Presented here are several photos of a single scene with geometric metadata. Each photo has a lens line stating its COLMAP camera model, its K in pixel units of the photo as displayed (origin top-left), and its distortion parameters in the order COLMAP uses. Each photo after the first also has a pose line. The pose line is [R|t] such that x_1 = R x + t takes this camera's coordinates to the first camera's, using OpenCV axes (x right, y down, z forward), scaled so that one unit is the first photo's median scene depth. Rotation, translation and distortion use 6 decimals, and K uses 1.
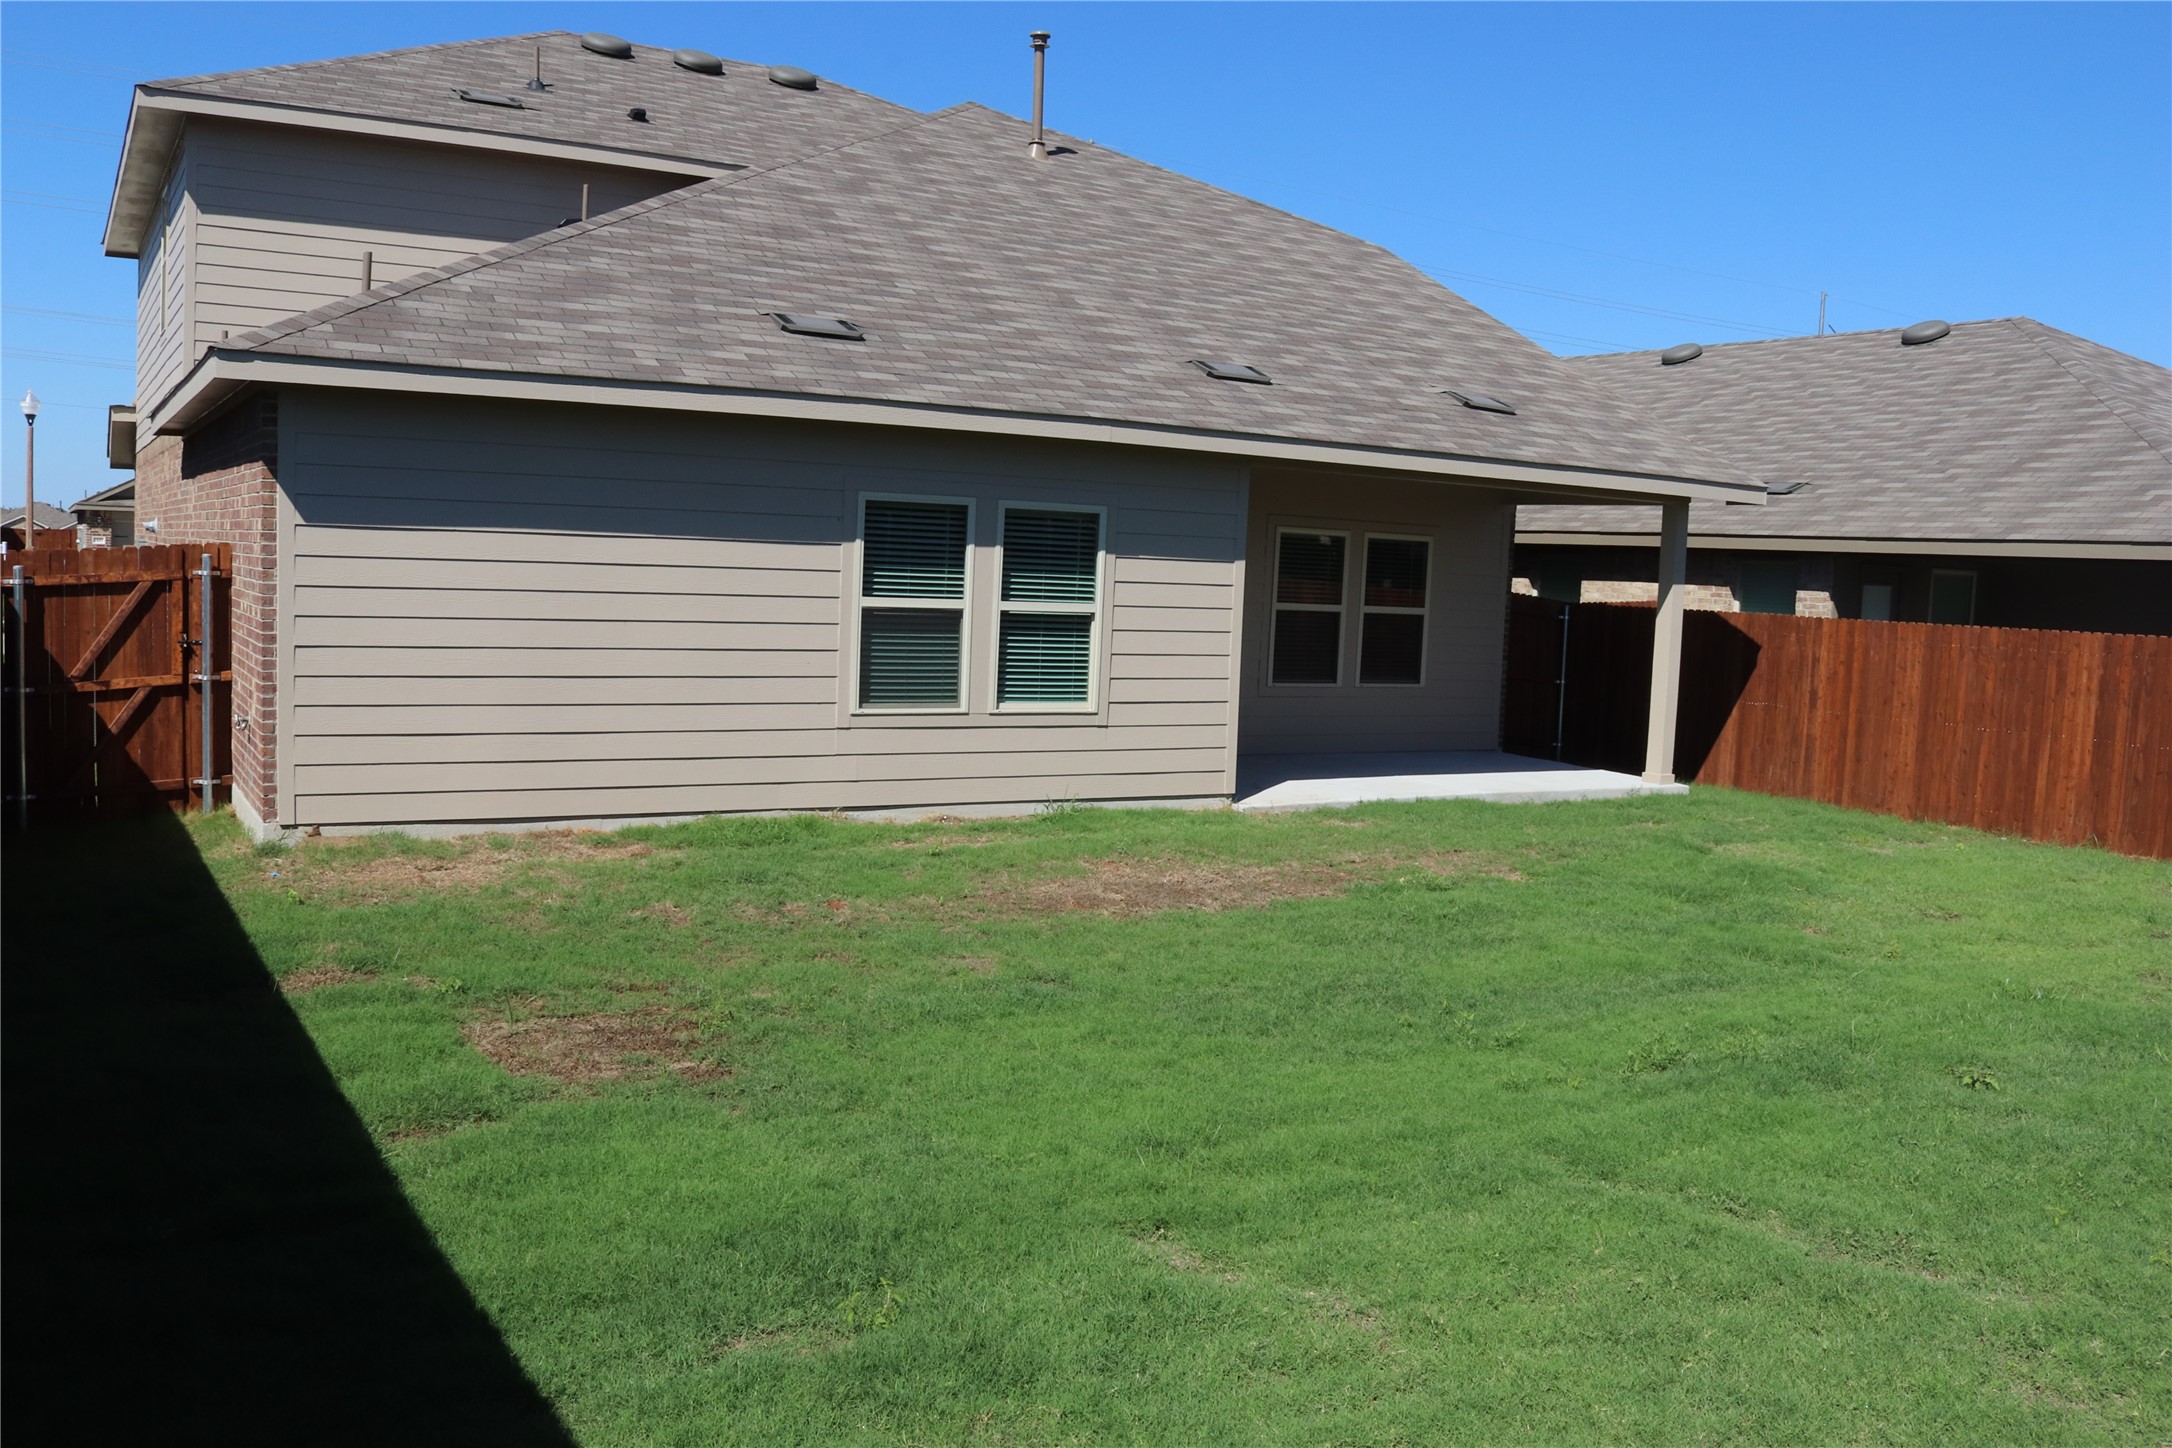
lens RADIAL K [[1785.4, 0, 1069.9], [0, 1785.4, 729.8], [0, 0, 1]] dist [-0.158490, 0.137342]
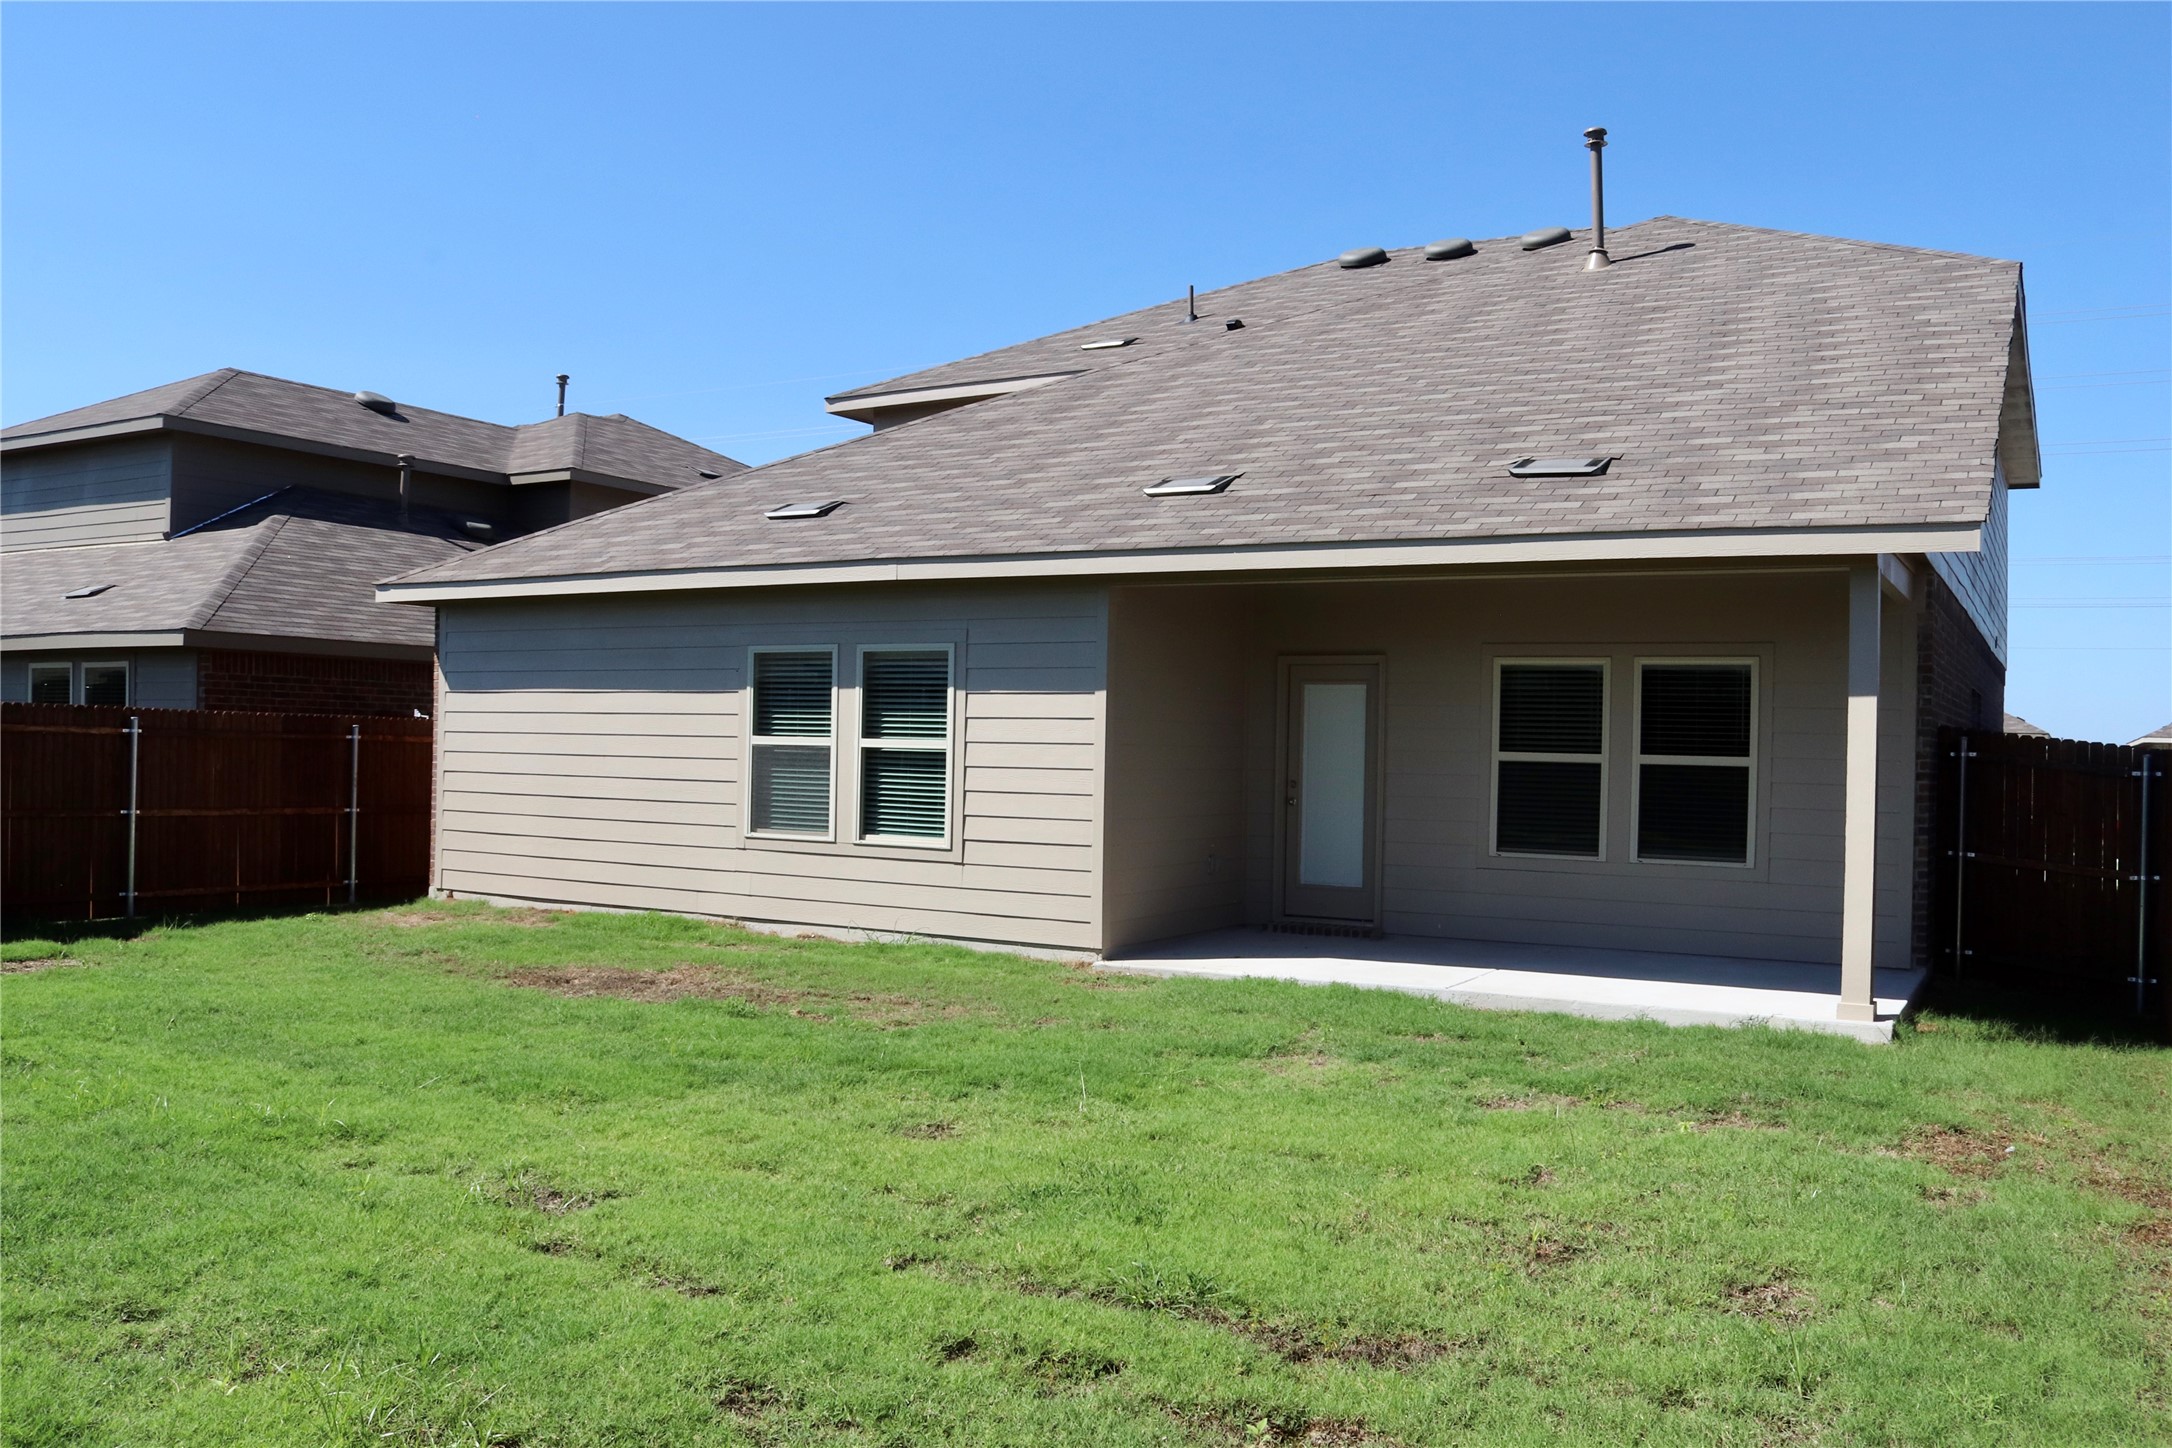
lens RADIAL K [[1785.4, 0, 1069.9], [0, 1785.4, 729.8], [0, 0, 1]] dist [-0.158490, 0.137342]
pose [[0.486758, -0.028427, -0.873074, 0.943923], [-0.068053, 0.995199, -0.070345, -0.010741], [0.870882, 0.093657, 0.482486, 0.586480]]
